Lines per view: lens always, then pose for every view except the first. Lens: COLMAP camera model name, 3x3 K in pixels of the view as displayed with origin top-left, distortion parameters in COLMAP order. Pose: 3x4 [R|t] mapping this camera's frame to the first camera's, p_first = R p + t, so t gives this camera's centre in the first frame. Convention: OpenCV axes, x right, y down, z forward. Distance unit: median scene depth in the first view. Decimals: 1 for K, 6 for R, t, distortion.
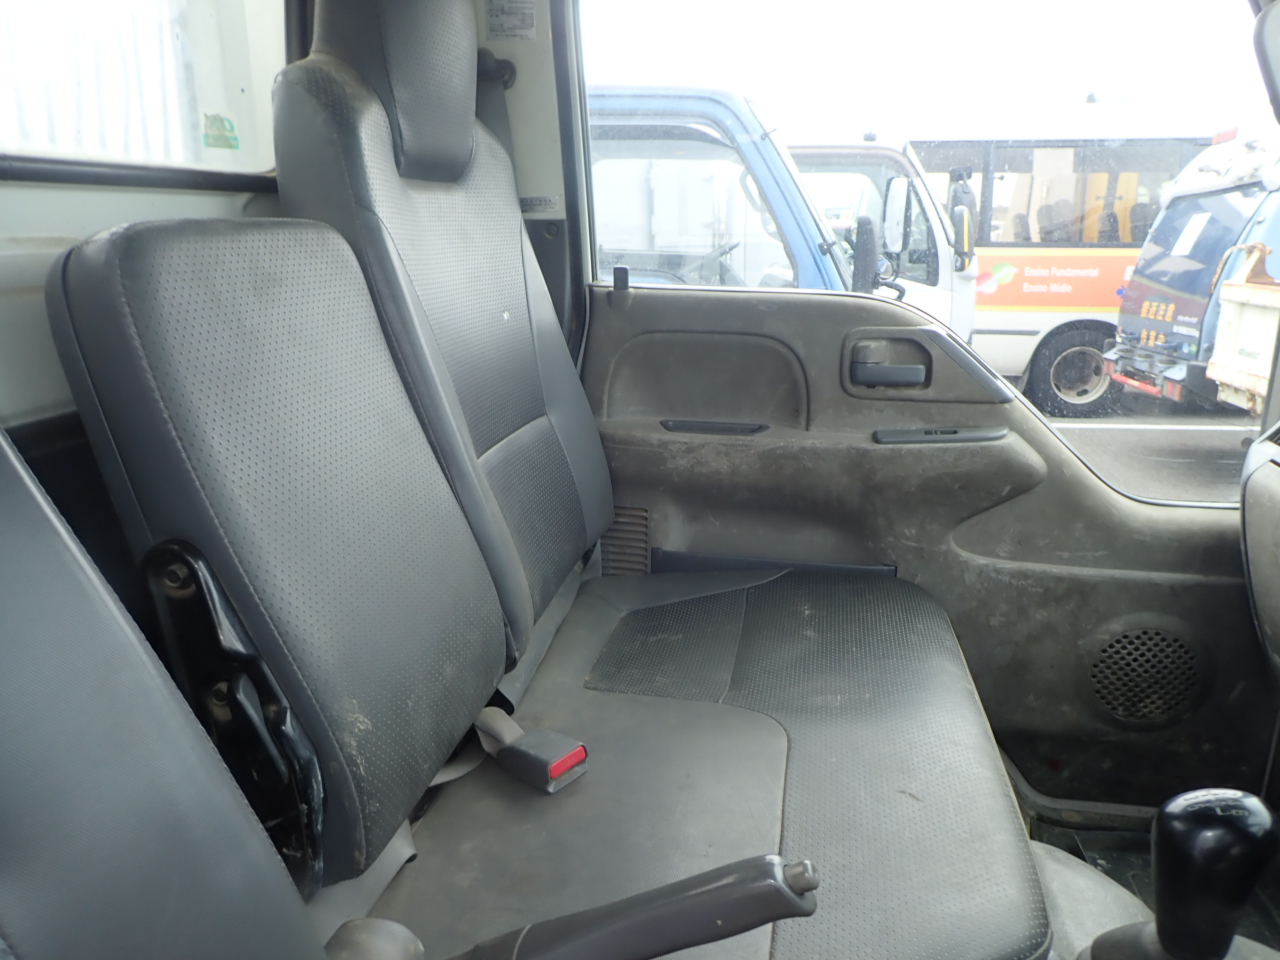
lens RADIAL K [[940.5, 0, 651.4], [0, 940.5, 482.9], [0, 0, 1]] dist [-0.005741, 0.003494]
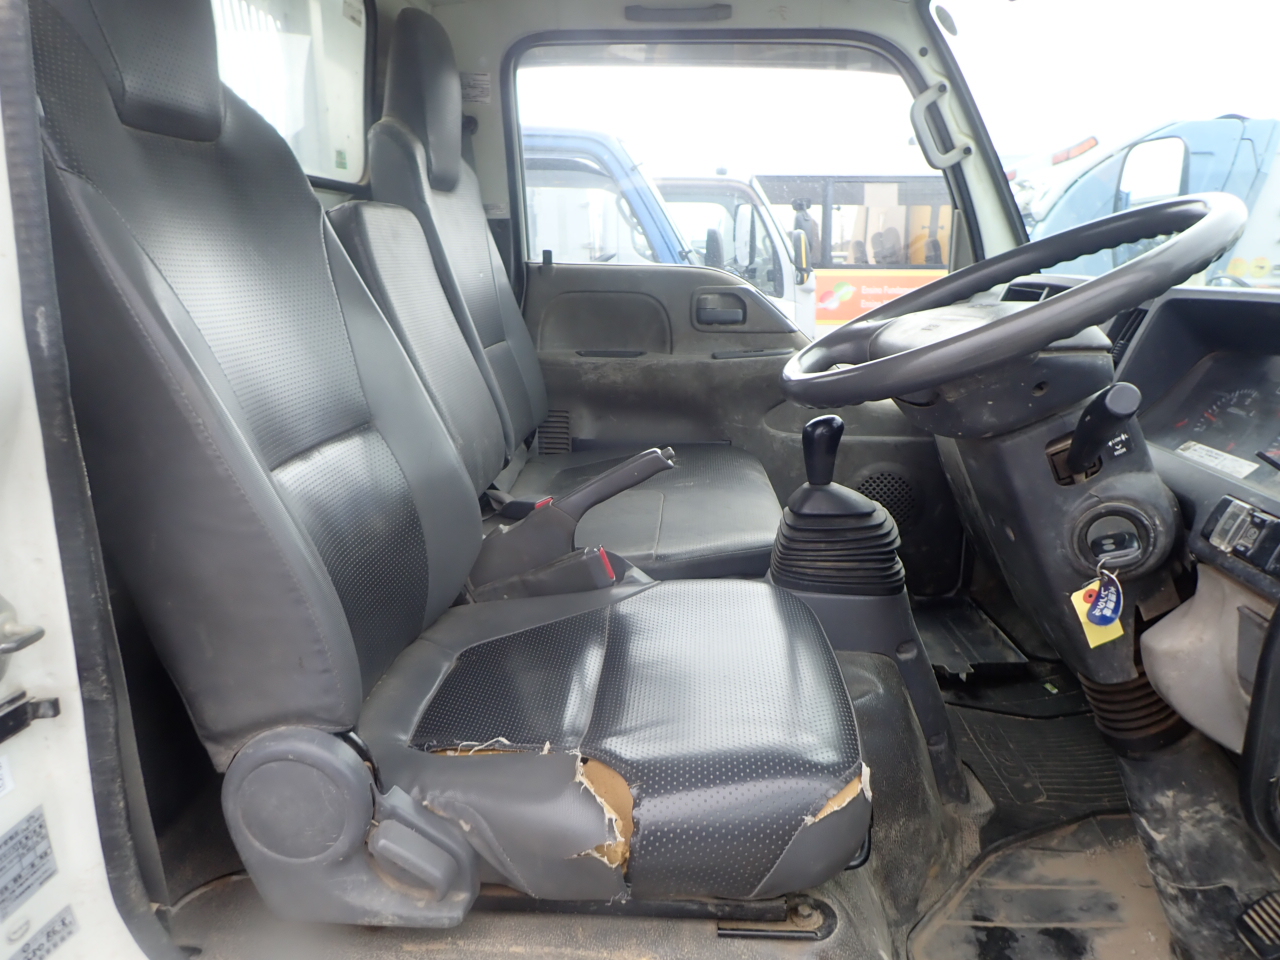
lens RADIAL K [[940.5, 0, 657.9], [0, 940.5, 480.7], [0, 0, 1]] dist [-0.005741, 0.003494]
pose [[0.990014, -0.029645, 0.137814, -0.074808], [0.034284, 0.998918, -0.031411, 0.196000], [-0.136734, 0.035822, 0.989960, -0.517698]]
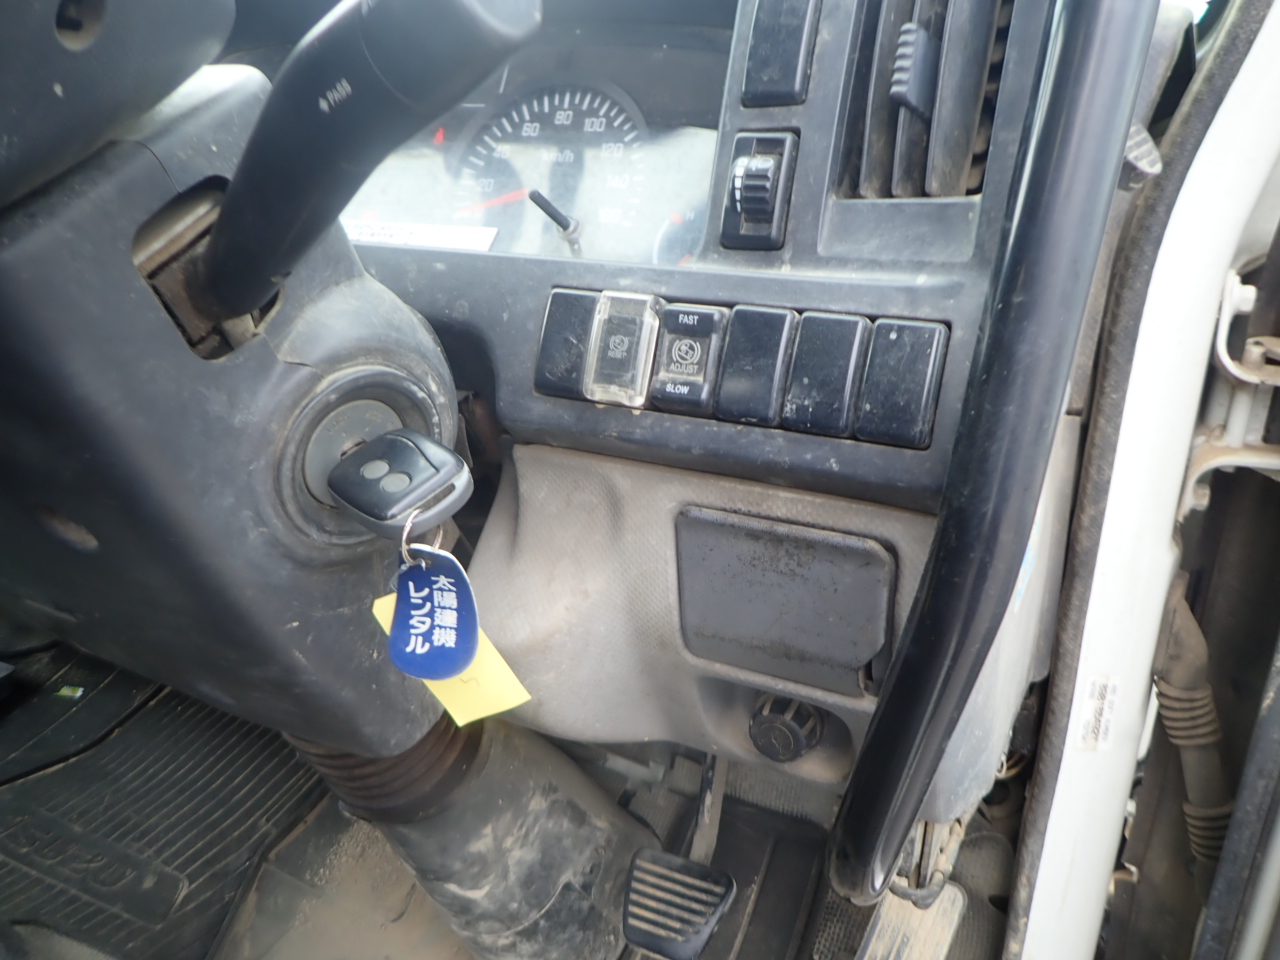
lens RADIAL K [[940.5, 0, 643.5], [0, 940.5, 487.5], [0, 0, 1]] dist [-0.005741, 0.003494]
pose [[0.281403, -0.375852, 0.882920, 0.105820], [0.259123, 0.915684, 0.307212, 0.175426], [-0.923941, 0.142334, 0.355068, -0.098583]]
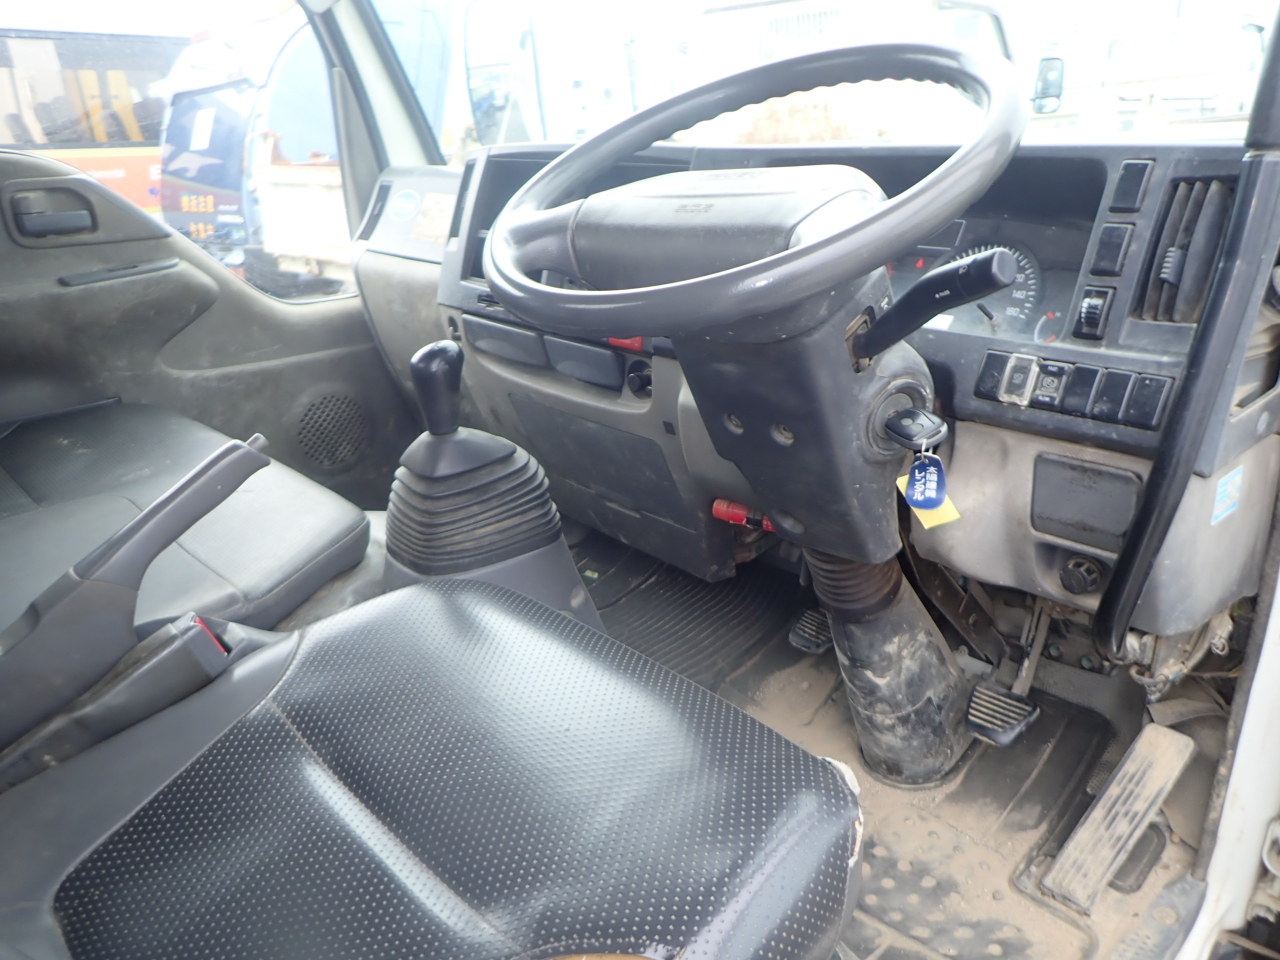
lens RADIAL K [[940.5, 0, 644.4], [0, 940.5, 495.0], [0, 0, 1]] dist [-0.005741, 0.003494]
pose [[0.590347, -0.312362, 0.744258, -0.237273], [0.237377, 0.948493, 0.209791, 0.110562], [-0.771455, 0.052820, 0.634088, -0.190509]]
